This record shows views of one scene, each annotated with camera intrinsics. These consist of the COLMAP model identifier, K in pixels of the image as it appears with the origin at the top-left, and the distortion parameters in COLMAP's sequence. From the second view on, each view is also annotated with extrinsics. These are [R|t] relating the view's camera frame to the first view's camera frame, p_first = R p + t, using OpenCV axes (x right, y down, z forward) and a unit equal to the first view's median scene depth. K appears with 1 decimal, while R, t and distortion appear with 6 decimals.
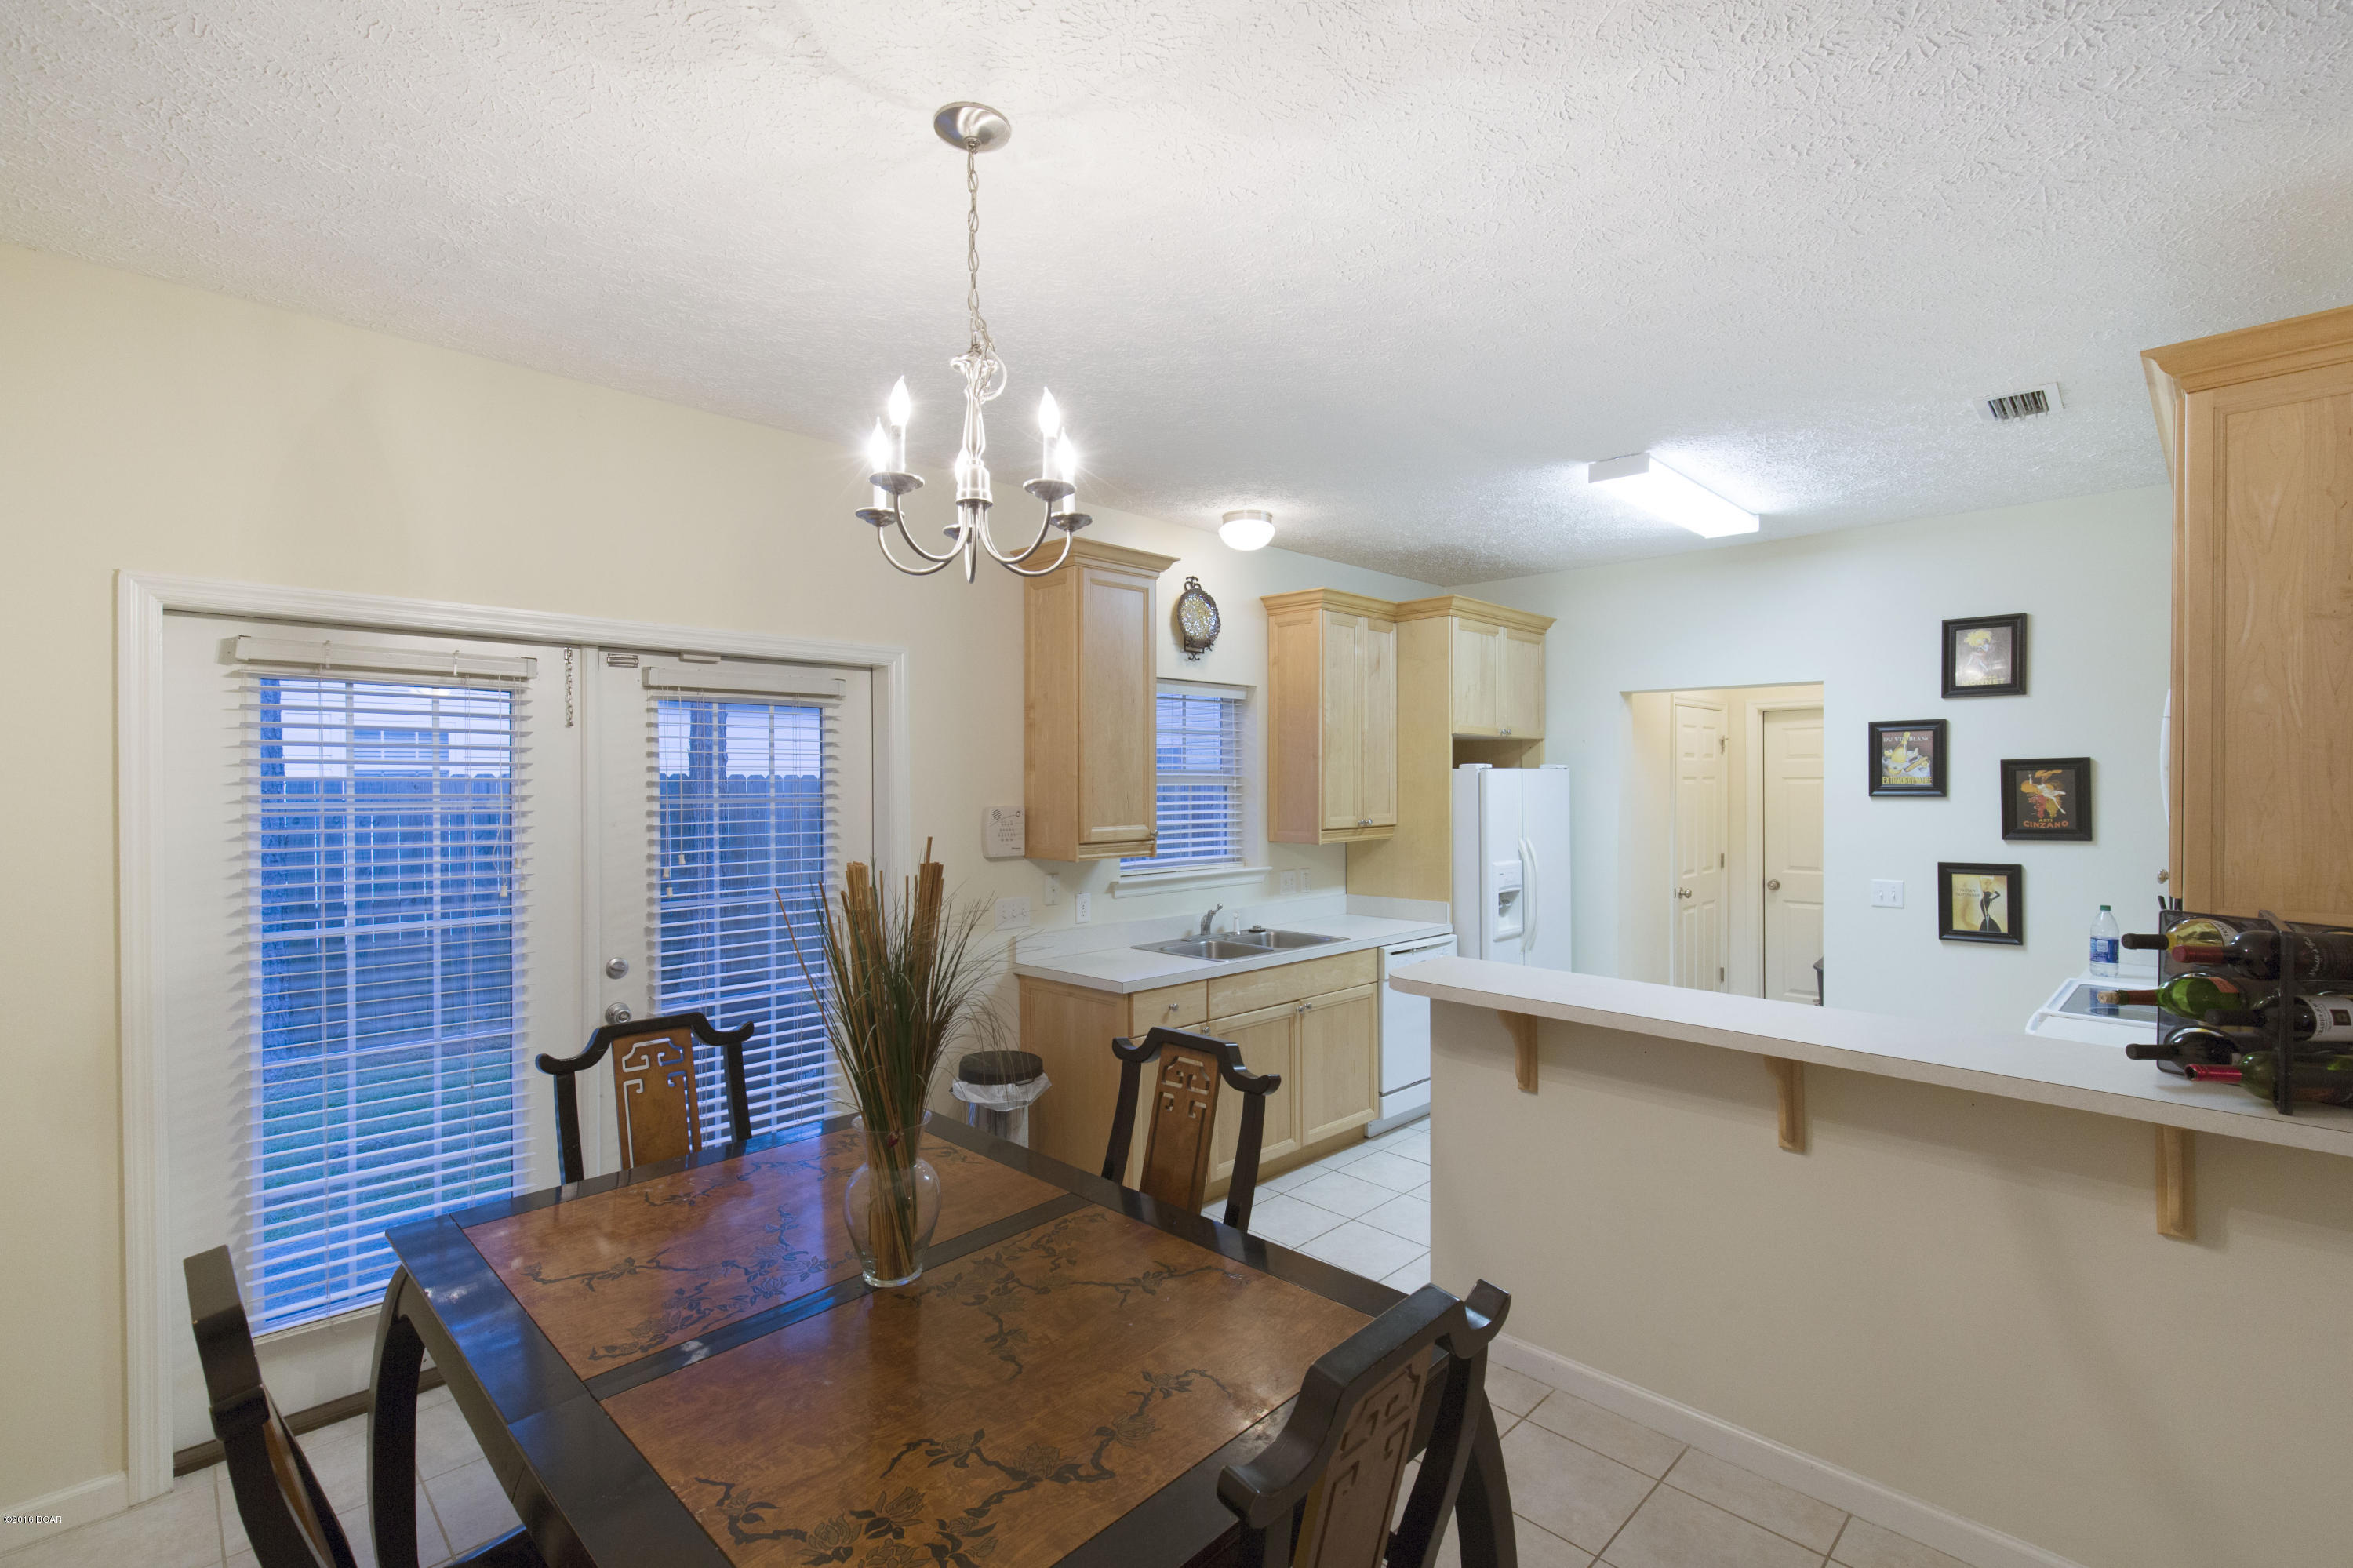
lens RADIAL K [[1047.8, 0, 1166.7], [0, 1047.8, 789.6], [0, 0, 1]] dist [0.043222, -0.000145]
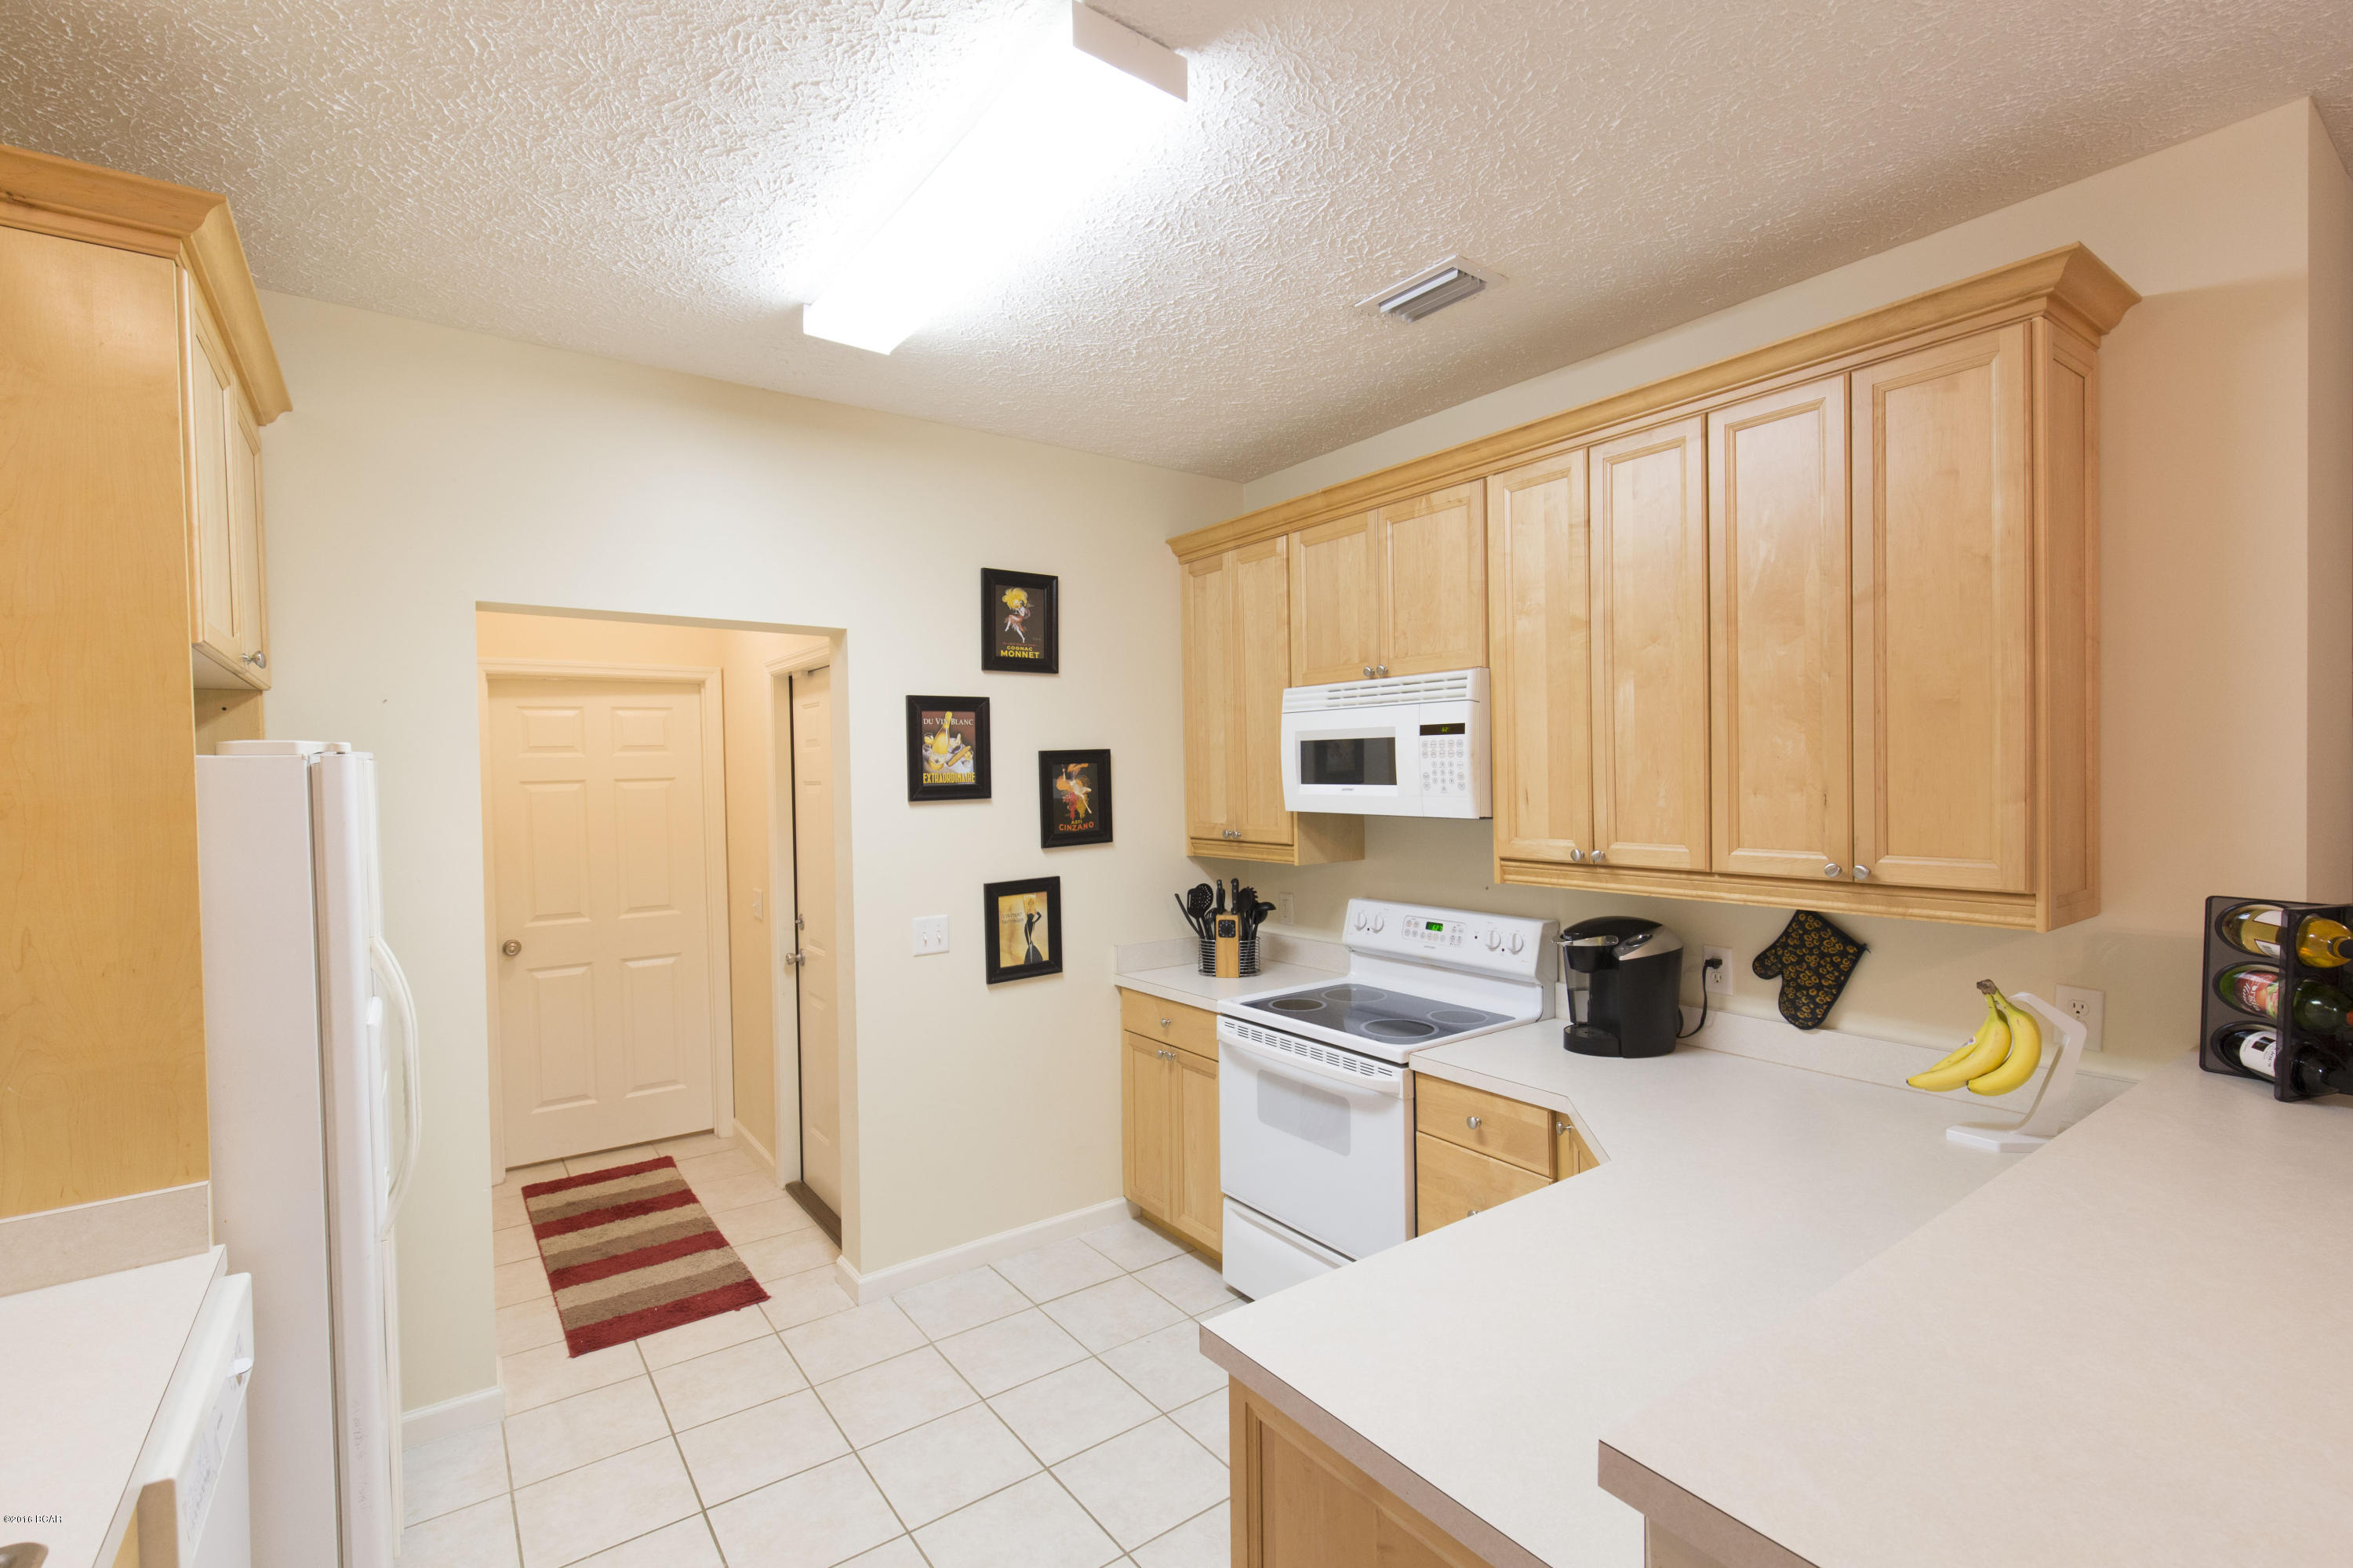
lens RADIAL K [[1047.8, 0, 1172.2], [0, 1047.8, 781.5], [0, 0, 1]] dist [0.043222, -0.000145]
pose [[0.154253, -0.016394, 0.987895, 0.001827], [0.025709, 0.999590, 0.012574, -0.011872], [-0.987697, 0.023459, 0.154612, 0.769736]]
